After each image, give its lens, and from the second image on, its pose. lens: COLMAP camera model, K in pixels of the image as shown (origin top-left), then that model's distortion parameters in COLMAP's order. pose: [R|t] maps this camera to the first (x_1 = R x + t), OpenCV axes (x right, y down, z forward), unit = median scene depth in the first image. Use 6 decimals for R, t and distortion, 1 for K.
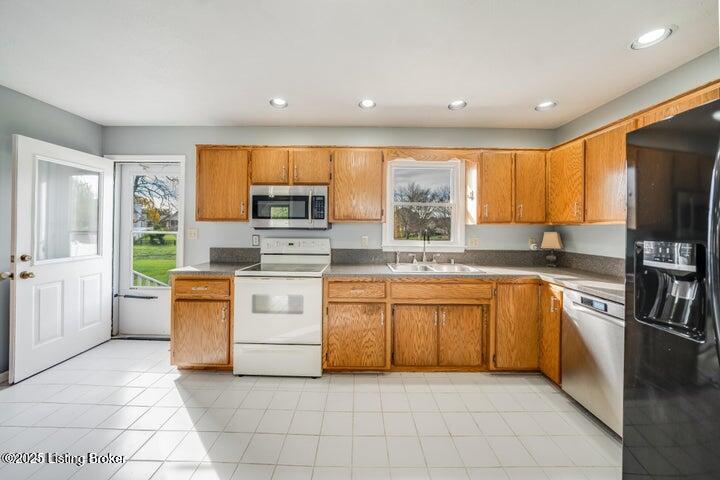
lens RADIAL K [[249.3, 0, 358.9], [0, 249.3, 228.3], [0, 0, 1]] dist [-0.009273, 0.000032]
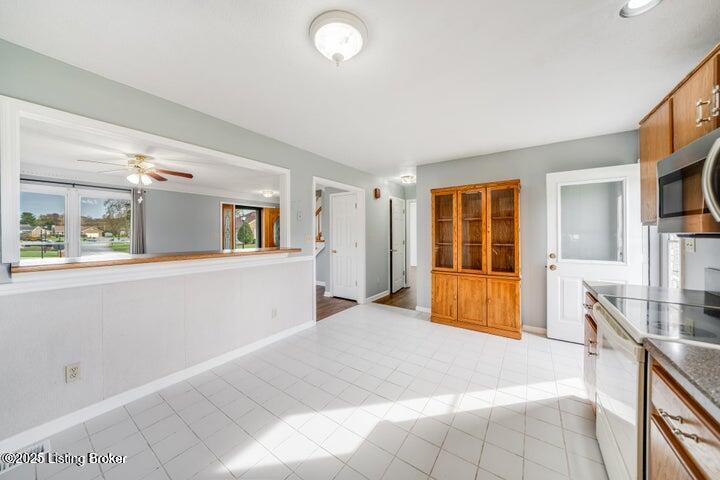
lens RADIAL K [[249.8, 0, 353.7], [0, 249.8, 232.9], [0, 0, 1]] dist [-0.009512, 0.000012]
pose [[-0.582219, -0.009101, -0.812981, 0.482528], [-0.002736, 0.999954, -0.009235, -0.000642], [0.813027, -0.003153, -0.582217, 0.786163]]
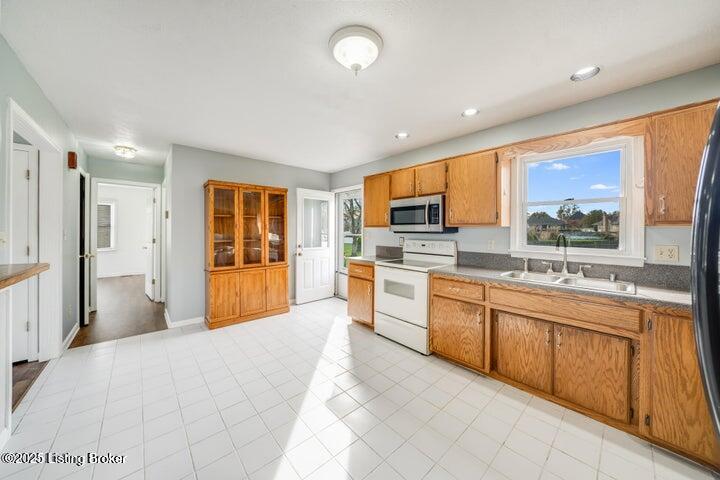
lens RADIAL K [[249.8, 0, 353.7], [0, 249.8, 232.9], [0, 0, 1]] dist [-0.009512, 0.000012]
pose [[0.659427, 0.000646, -0.751768, 0.485782], [0.001743, 0.999996, 0.002388, 0.000743], [0.751767, -0.002885, 0.659423, -0.056787]]
